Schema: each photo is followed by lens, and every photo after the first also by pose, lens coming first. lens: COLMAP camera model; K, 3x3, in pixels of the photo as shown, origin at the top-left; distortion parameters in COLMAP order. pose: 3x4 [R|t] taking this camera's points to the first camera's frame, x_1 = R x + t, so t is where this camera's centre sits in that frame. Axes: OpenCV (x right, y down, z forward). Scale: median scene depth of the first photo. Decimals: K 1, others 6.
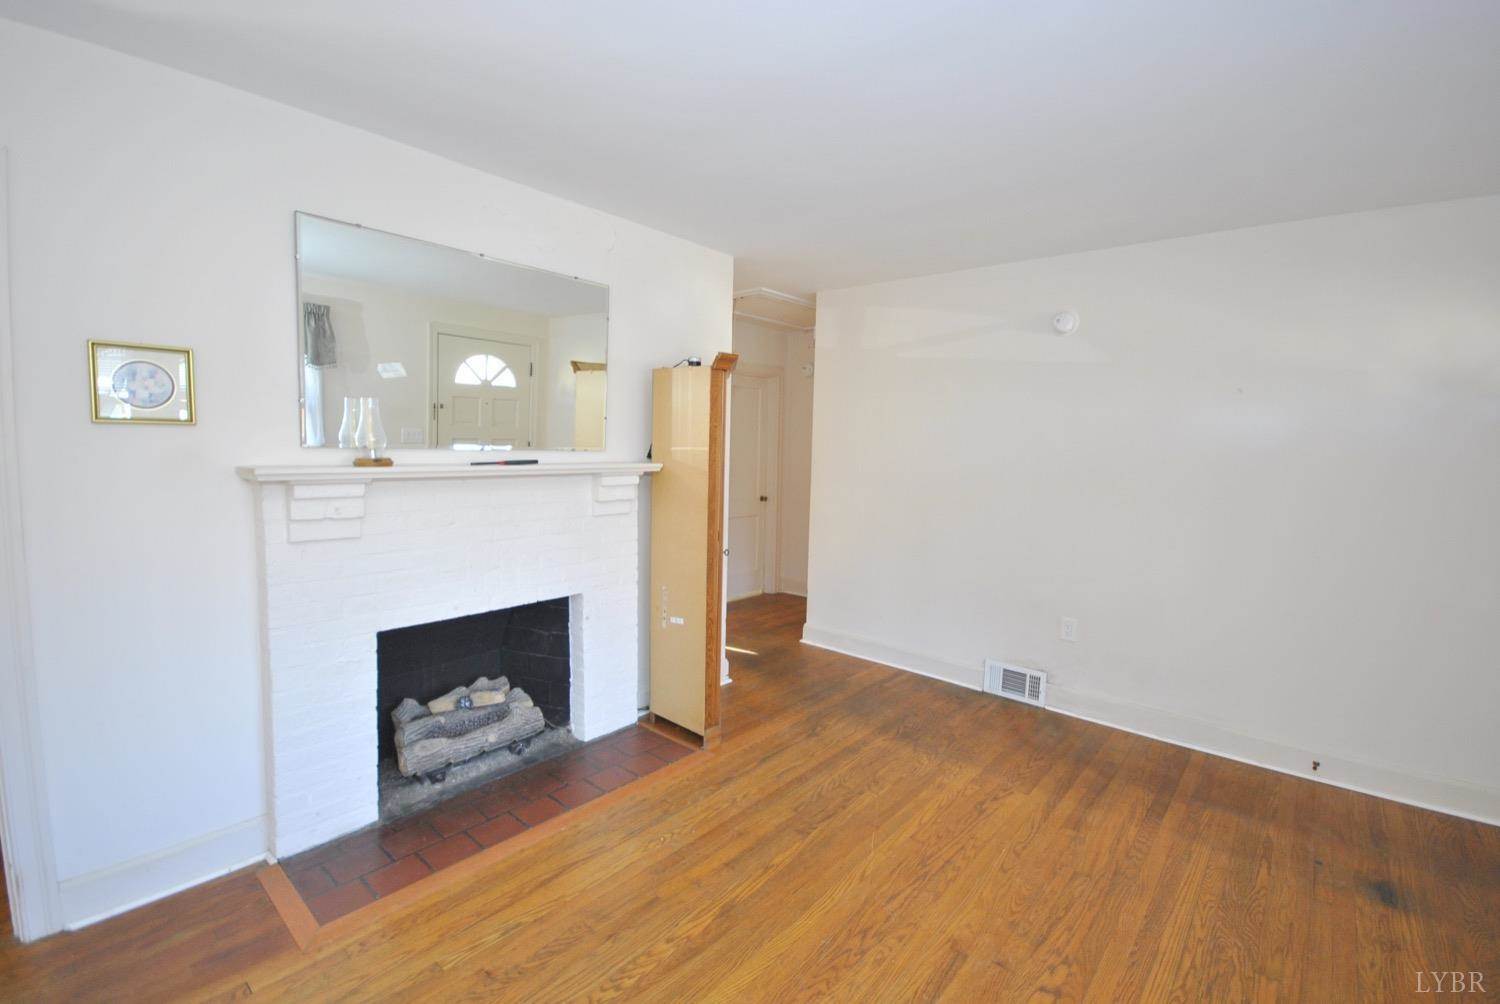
lens RADIAL K [[659.2, 0, 770.3], [0, 659.2, 497.0], [0, 0, 1]] dist [-0.001882, -0.009617]
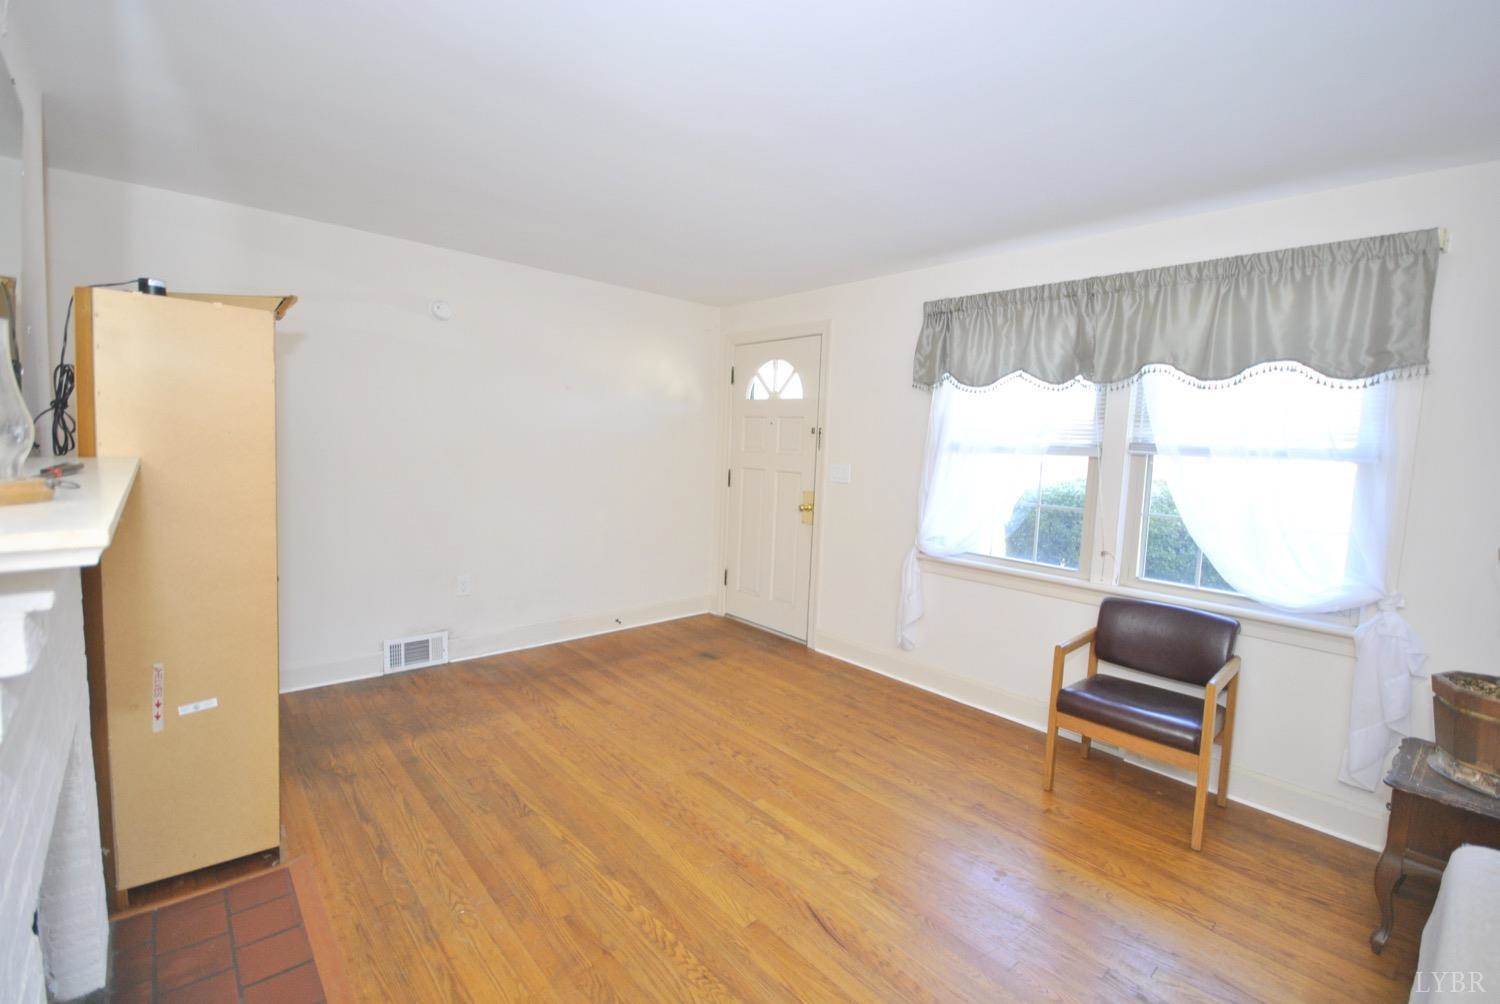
lens RADIAL K [[659.2, 0, 773.6], [0, 659.2, 488.9], [0, 0, 1]] dist [-0.001882, -0.009617]
pose [[0.109762, -0.095729, 0.989337, -0.749446], [0.042929, 0.994879, 0.091503, -0.056713], [-0.993030, 0.032428, 0.113310, 0.425055]]
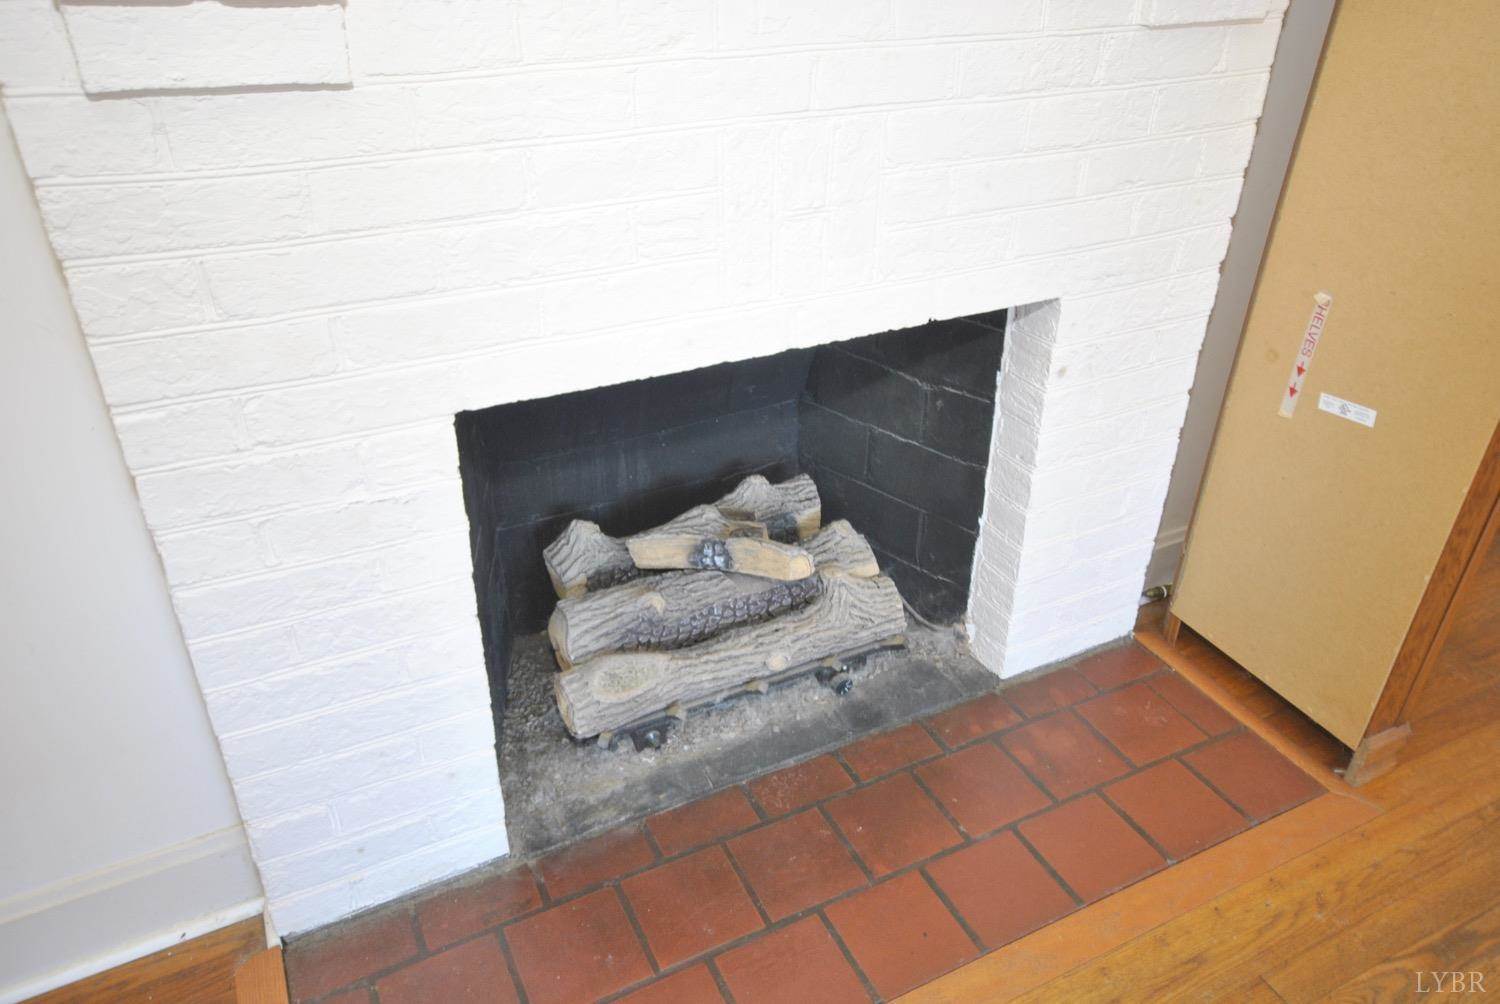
lens RADIAL K [[1058.9, 0, 754.6], [0, 1058.9, 497.6], [0, 0, 1]] dist [0.000364, 0.005637]
pose [[0.920504, 0.191194, -0.340758, -0.243725], [-0.024608, 0.898739, 0.437793, 0.017418], [0.389956, -0.394605, 0.831998, 0.521368]]
